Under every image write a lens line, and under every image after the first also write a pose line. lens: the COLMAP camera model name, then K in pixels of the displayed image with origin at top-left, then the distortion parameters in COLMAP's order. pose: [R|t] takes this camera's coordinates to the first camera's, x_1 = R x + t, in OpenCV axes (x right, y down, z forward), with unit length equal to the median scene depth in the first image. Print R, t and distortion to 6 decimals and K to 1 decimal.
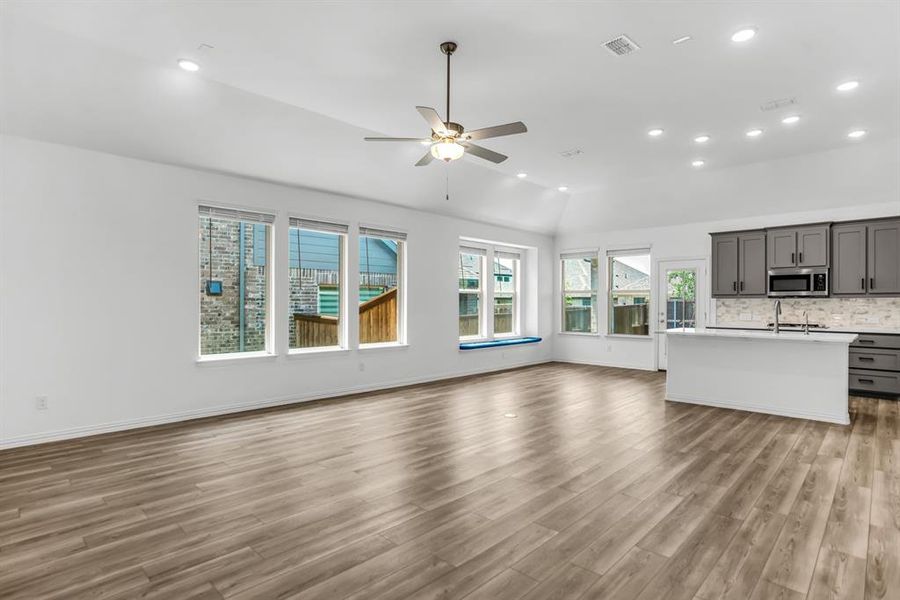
lens RADIAL K [[465.2, 0, 449.1], [0, 465.2, 305.4], [0, 0, 1]] dist [-0.053746, 0.023358]
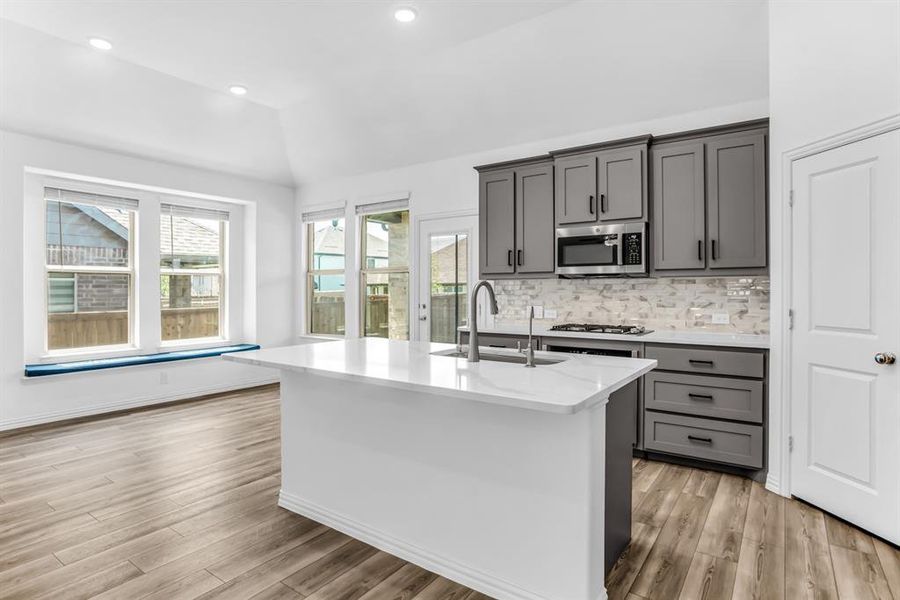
lens RADIAL K [[480.6, 0, 448.2], [0, 480.6, 295.1], [0, 0, 1]] dist [-0.060680, 0.026640]
pose [[0.988425, -0.005678, 0.151604, 0.505860], [0.004822, 0.999970, 0.006008, -0.000461], [-0.151633, -0.005207, 0.988423, 0.465819]]
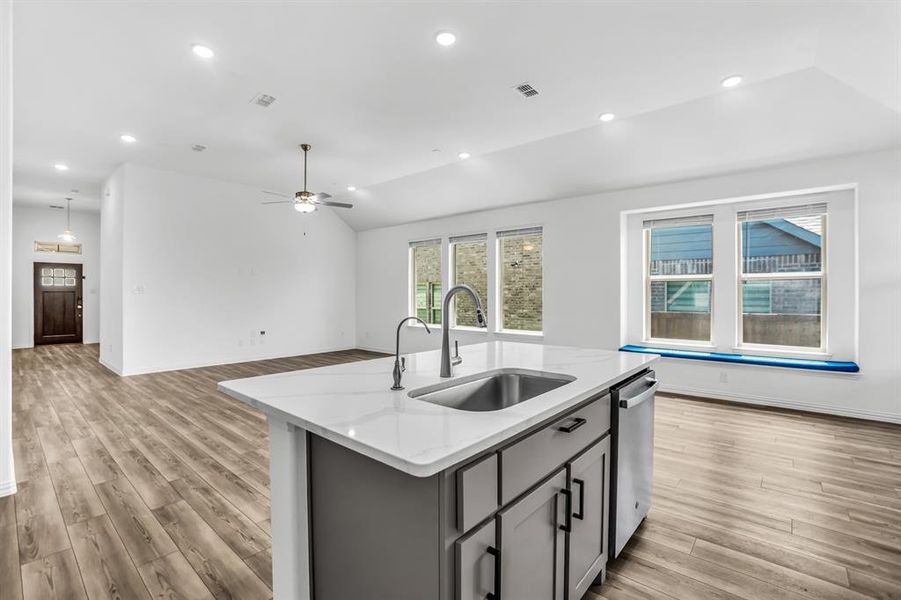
lens RADIAL K [[409.8, 0, 448.3], [0, 409.8, 295.4], [0, 0, 1]] dist [-0.062809, 0.020515]
pose [[0.055757, 0.001100, -0.998444, 0.841853], [-0.005681, 0.999984, 0.000785, -0.002995], [0.998428, 0.005629, 0.055762, 0.791831]]
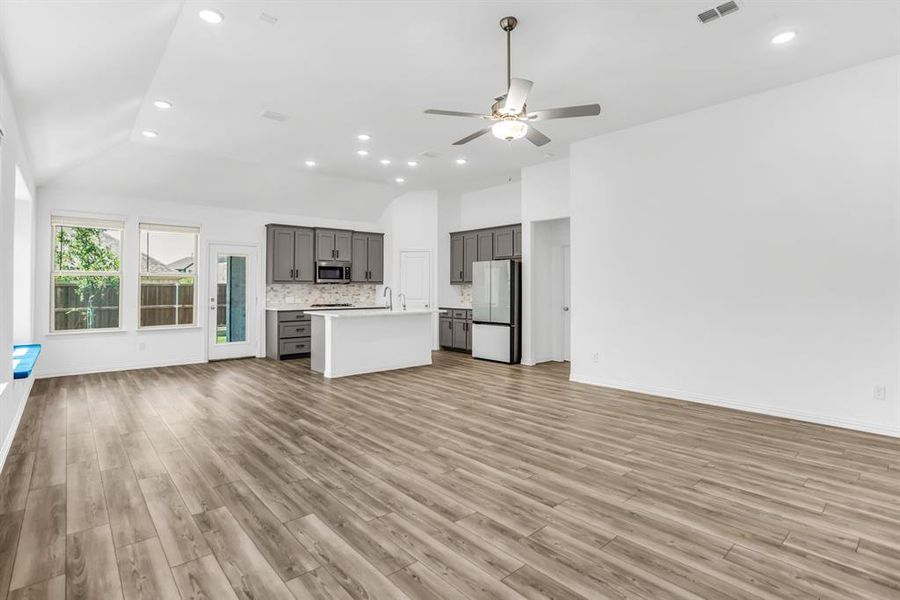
lens RADIAL K [[447.1, 0, 450.0], [0, 447.1, 283.1], [0, 0, 1]] dist [-0.049806, 0.020212]
pose [[0.079129, 0.009328, 0.996821, -0.496982], [0.004809, 0.999941, -0.009739, -0.005883], [-0.996853, 0.005564, 0.079079, 0.570943]]
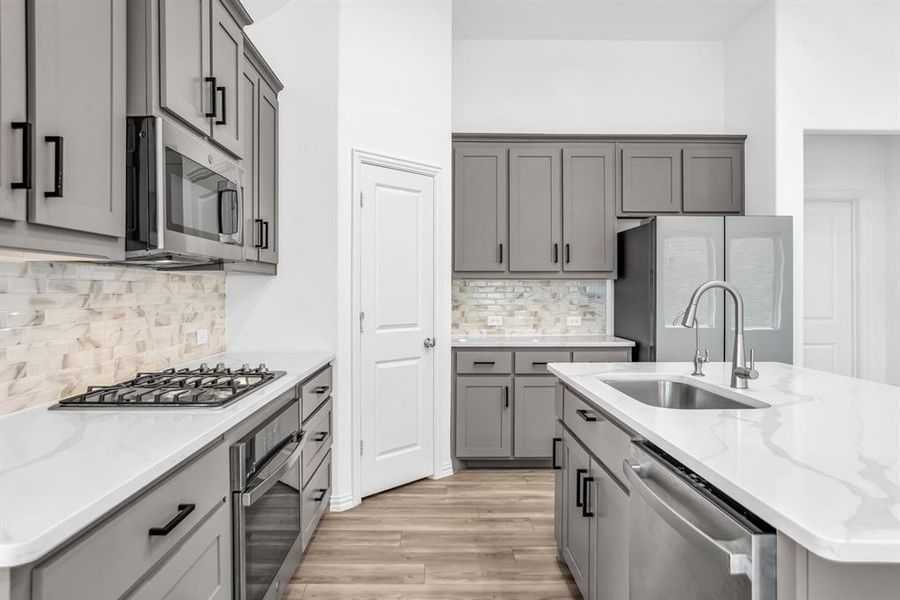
lens RADIAL K [[546.3, 0, 431.1], [0, 546.3, 301.3], [0, 0, 1]] dist [-0.034653, 0.000453]
pose [[-0.690285, -0.016300, 0.723354, 0.481134], [0.001697, 0.999707, 0.024147, -0.004980], [-0.723535, 0.017896, -0.690055, 1.124320]]
